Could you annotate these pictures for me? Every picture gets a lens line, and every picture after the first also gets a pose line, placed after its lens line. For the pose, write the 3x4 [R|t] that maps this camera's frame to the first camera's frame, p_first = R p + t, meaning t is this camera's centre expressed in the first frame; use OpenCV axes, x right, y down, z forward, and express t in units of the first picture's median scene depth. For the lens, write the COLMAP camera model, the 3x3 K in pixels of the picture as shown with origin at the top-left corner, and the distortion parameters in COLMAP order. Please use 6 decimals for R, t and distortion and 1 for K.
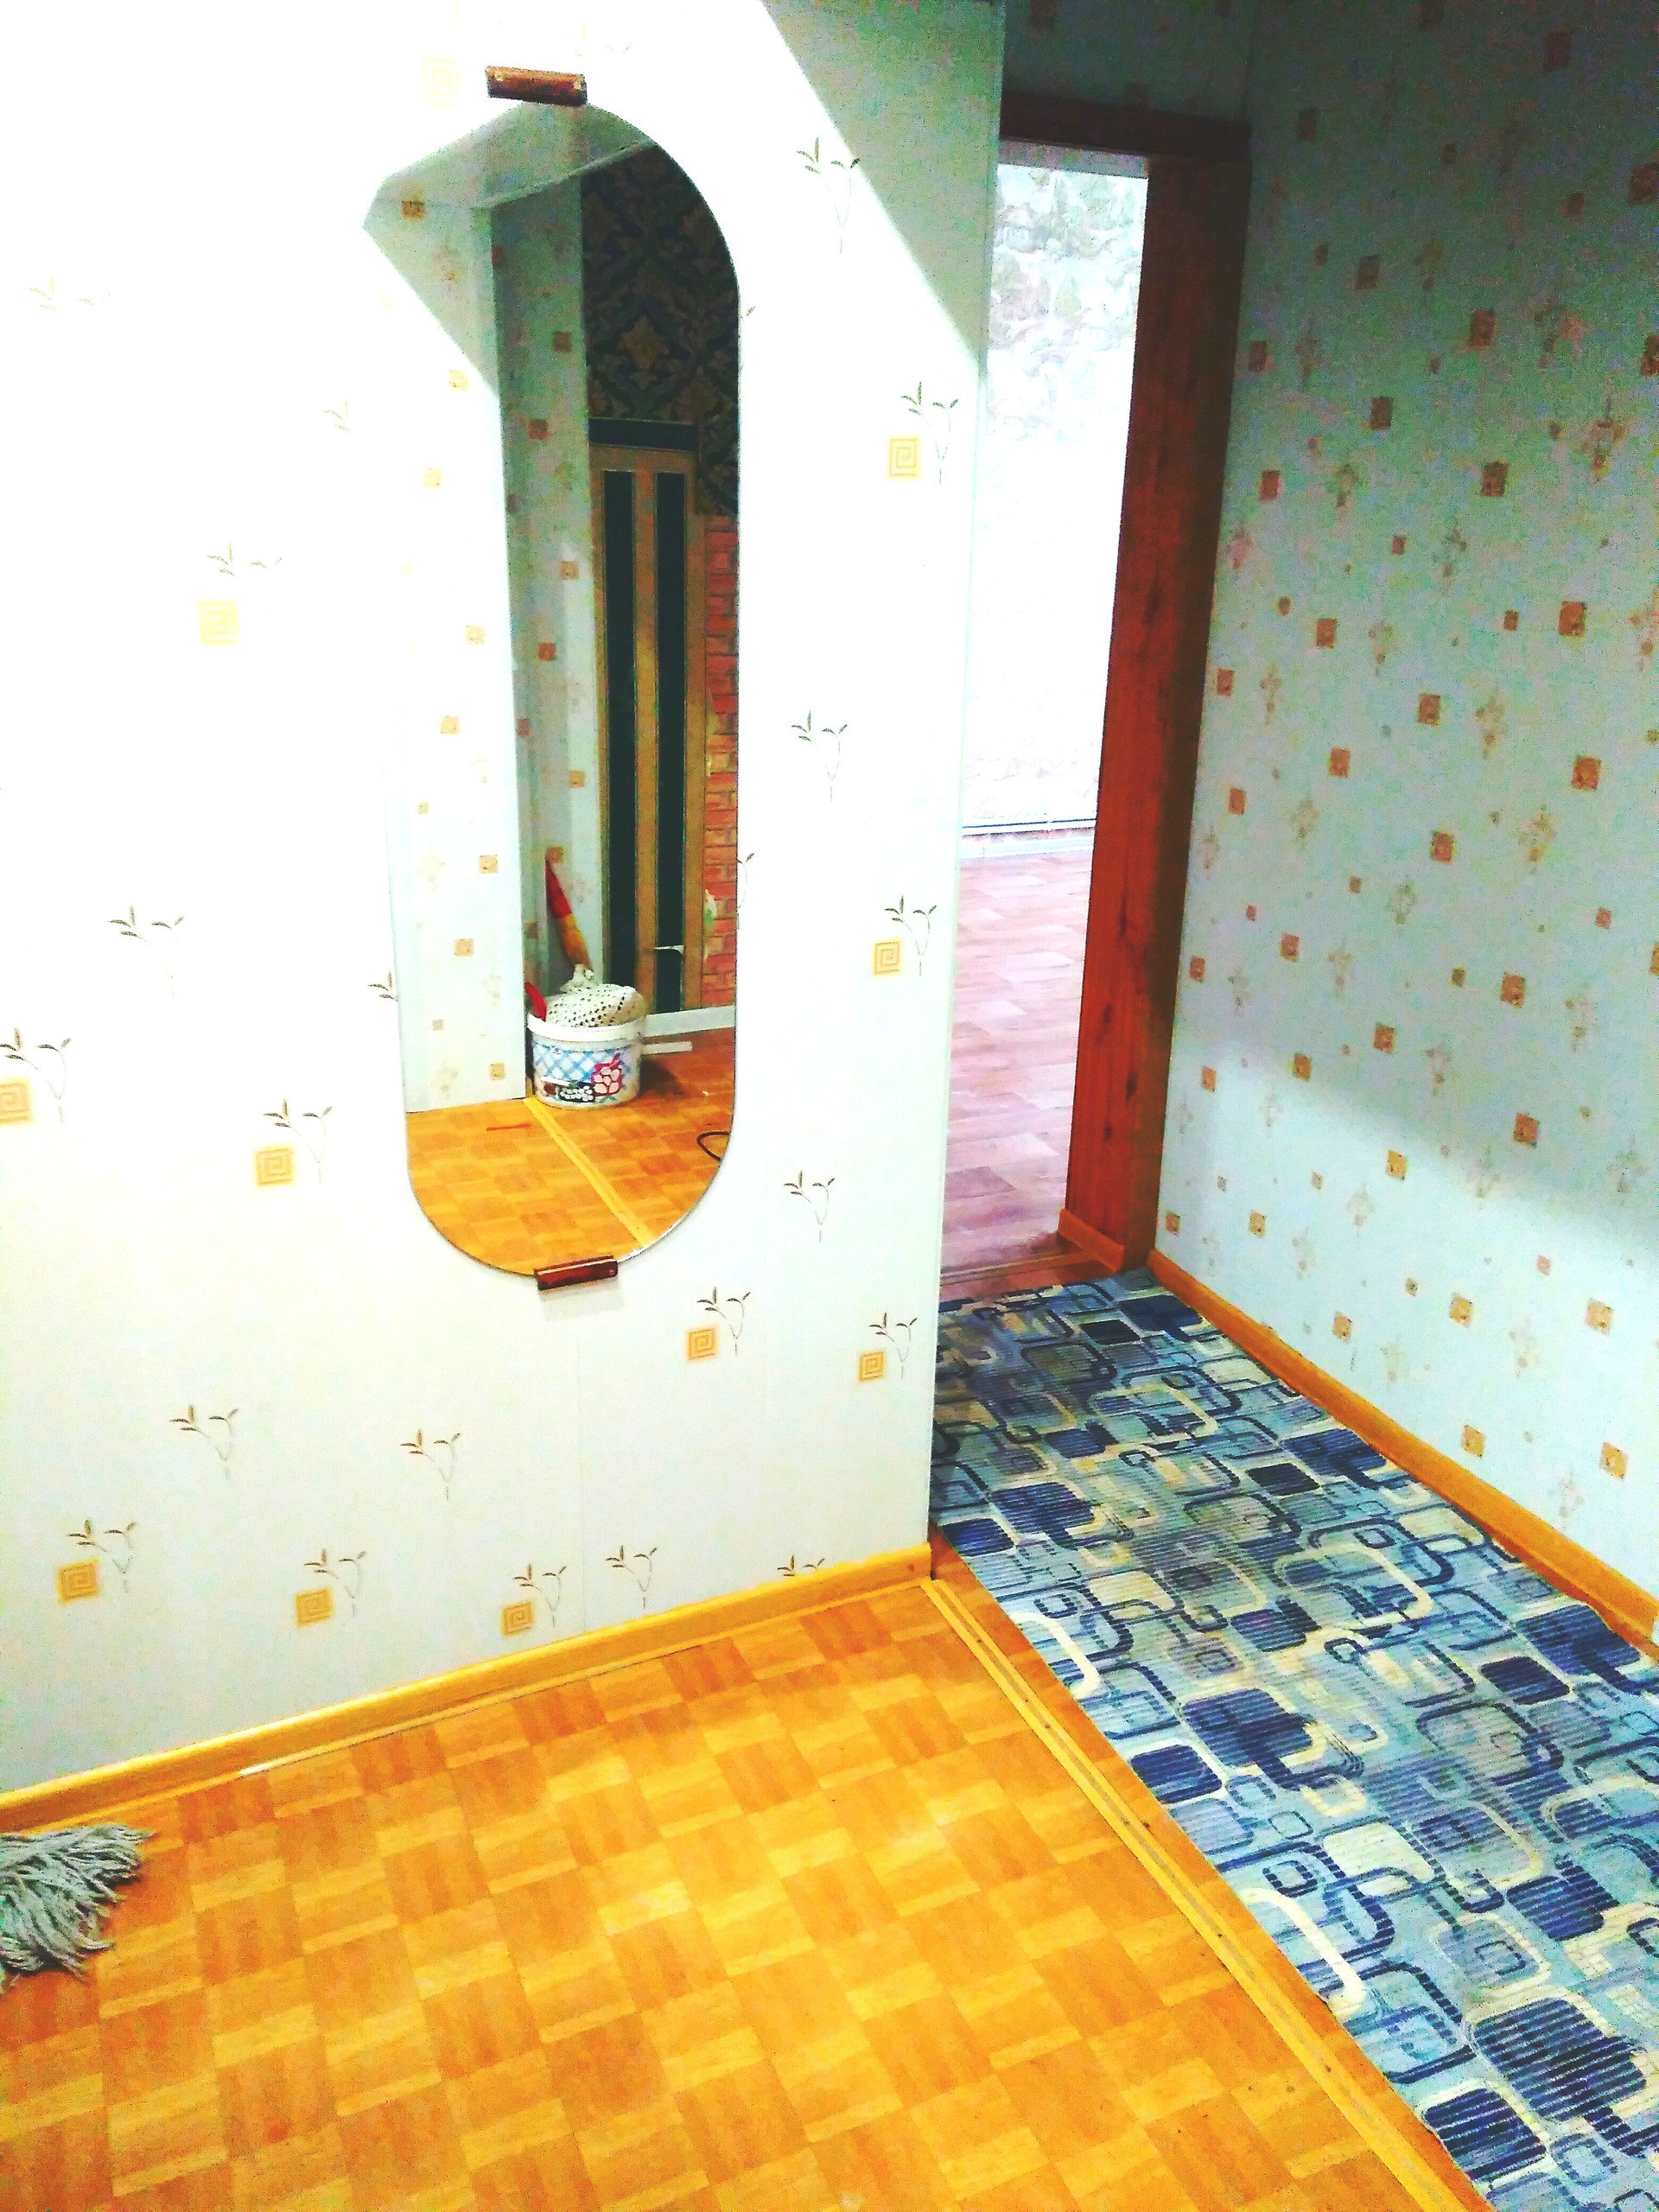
lens RADIAL K [[1743.8, 0, 820.8], [0, 1743.8, 1100.5], [0, 0, 1]] dist [0.077850, -0.090225]
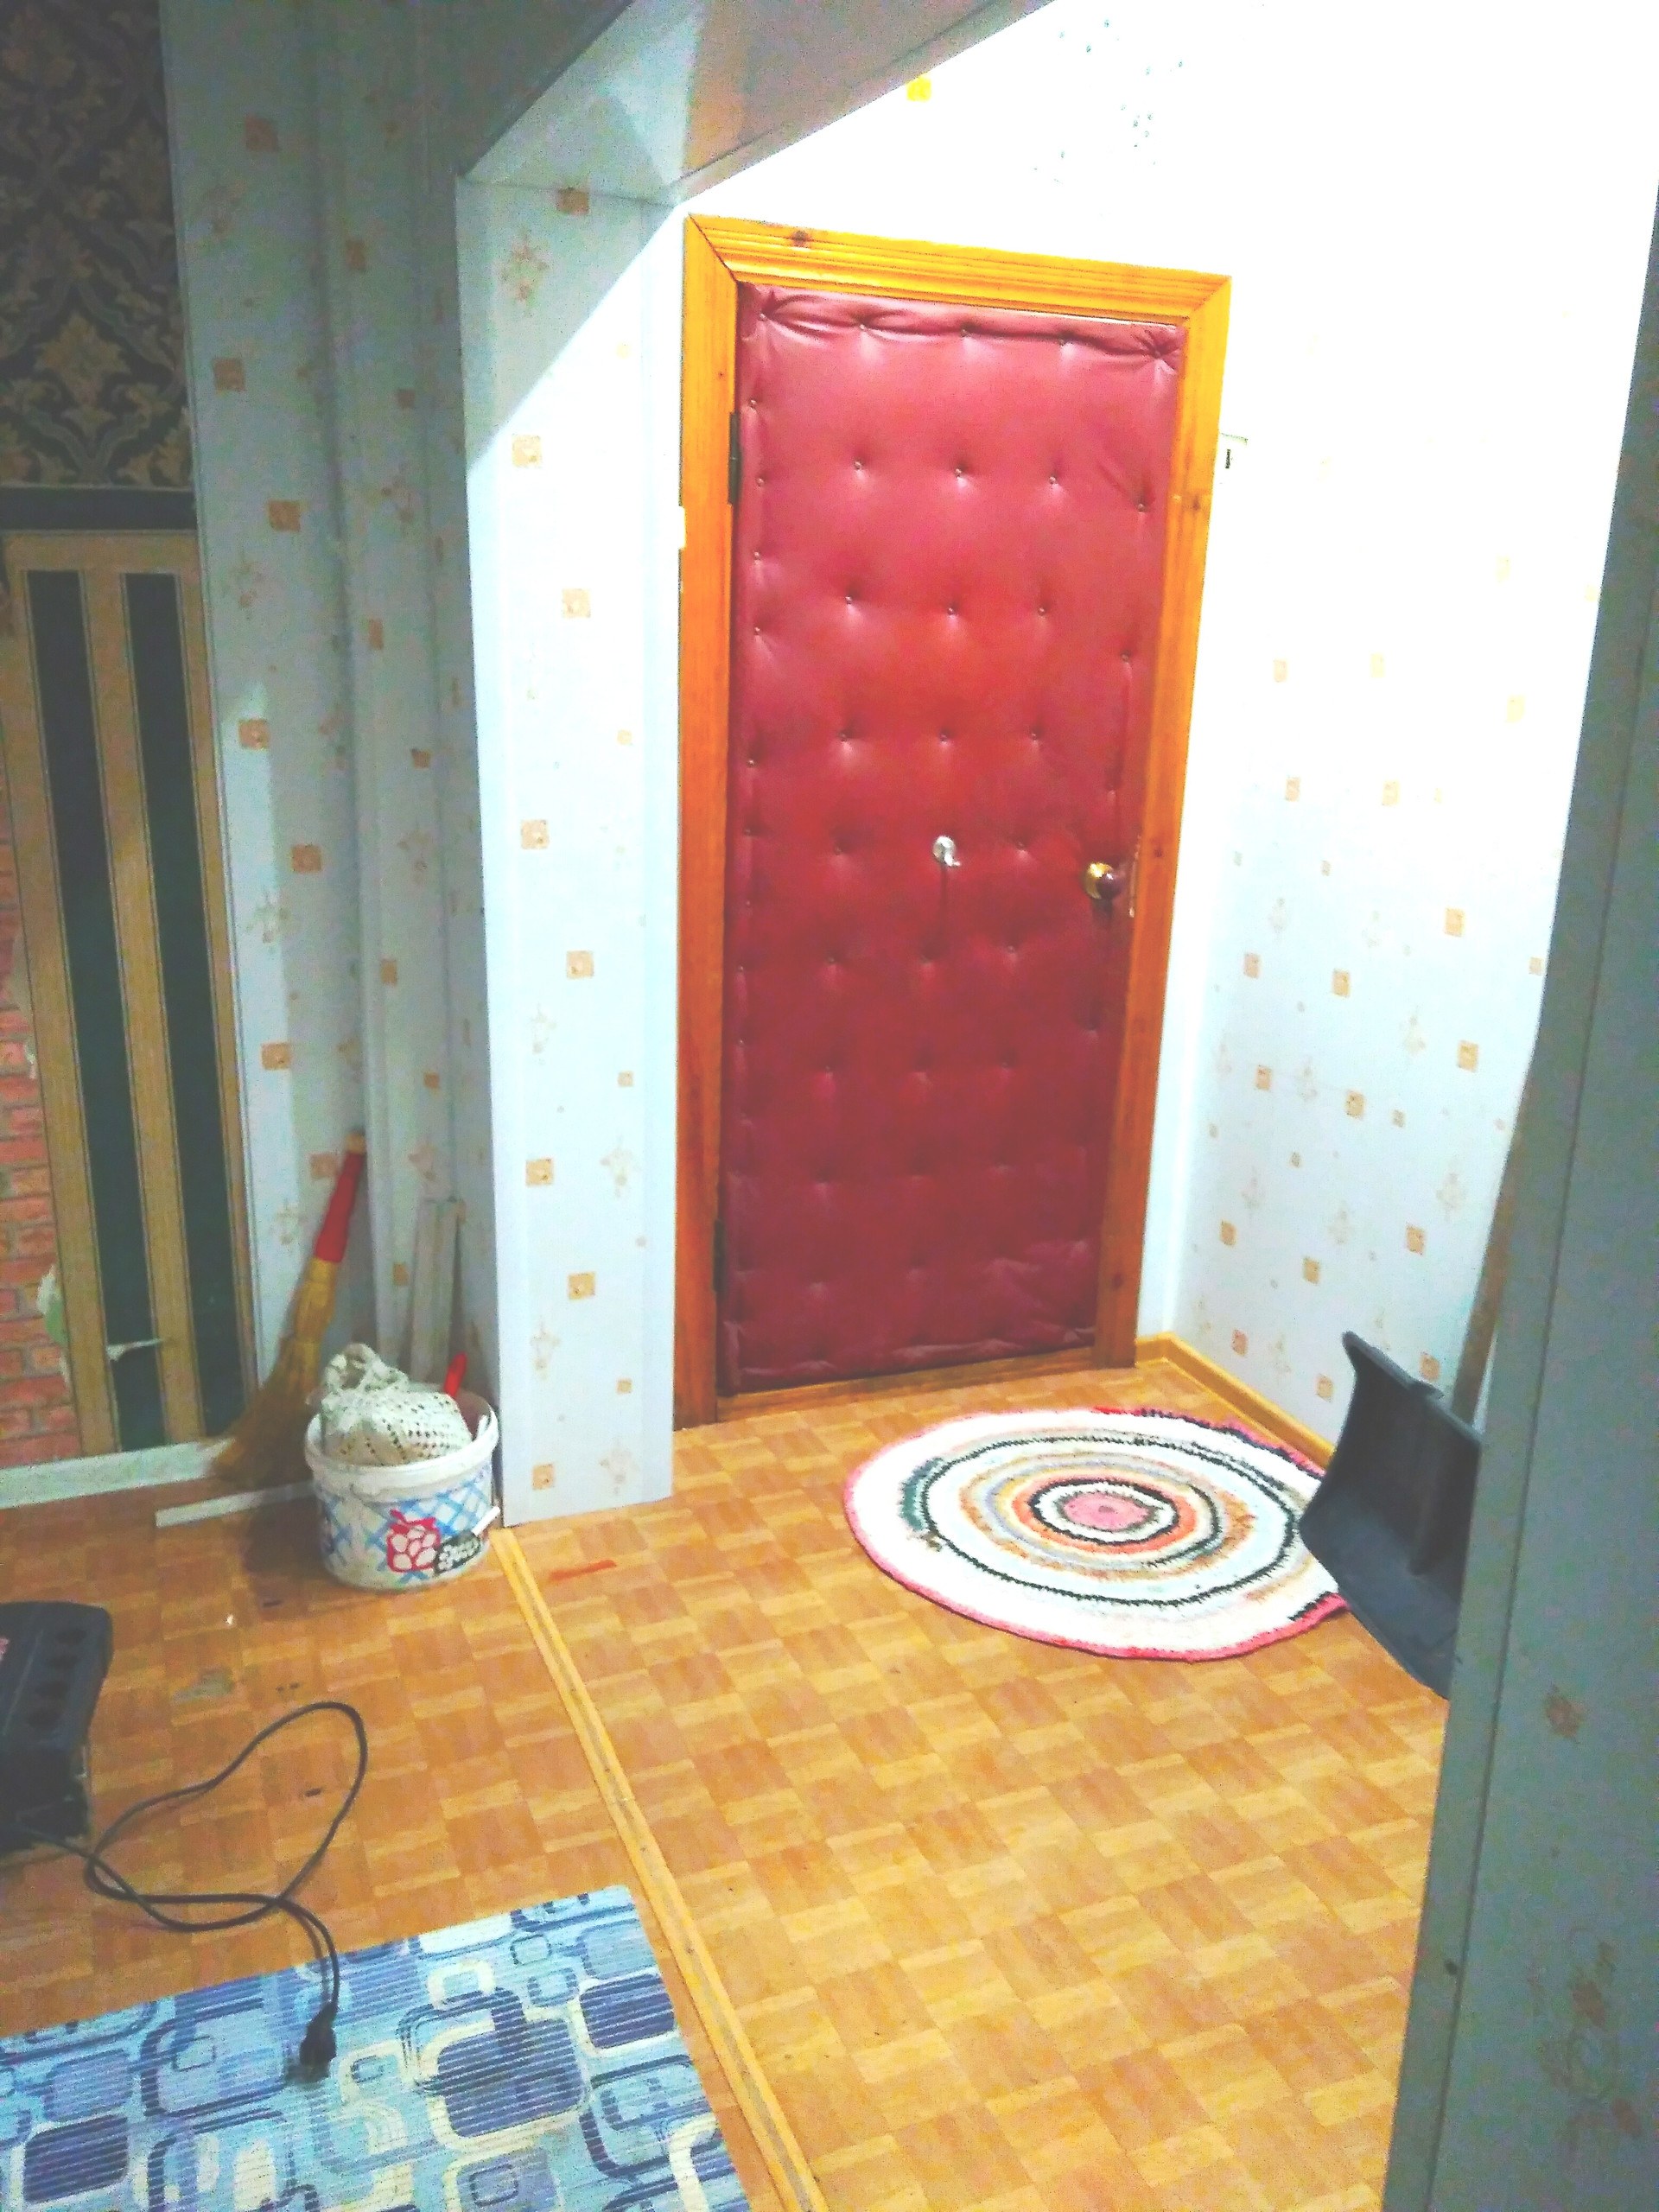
lens RADIAL K [[1743.8, 0, 820.8], [0, 1743.8, 1100.5], [0, 0, 1]] dist [0.077850, -0.090225]
pose [[-0.998317, -0.050638, 0.028255, 0.237613], [-0.024600, 0.811080, 0.584418, -0.499368], [-0.052511, 0.582739, -0.810961, 1.475338]]
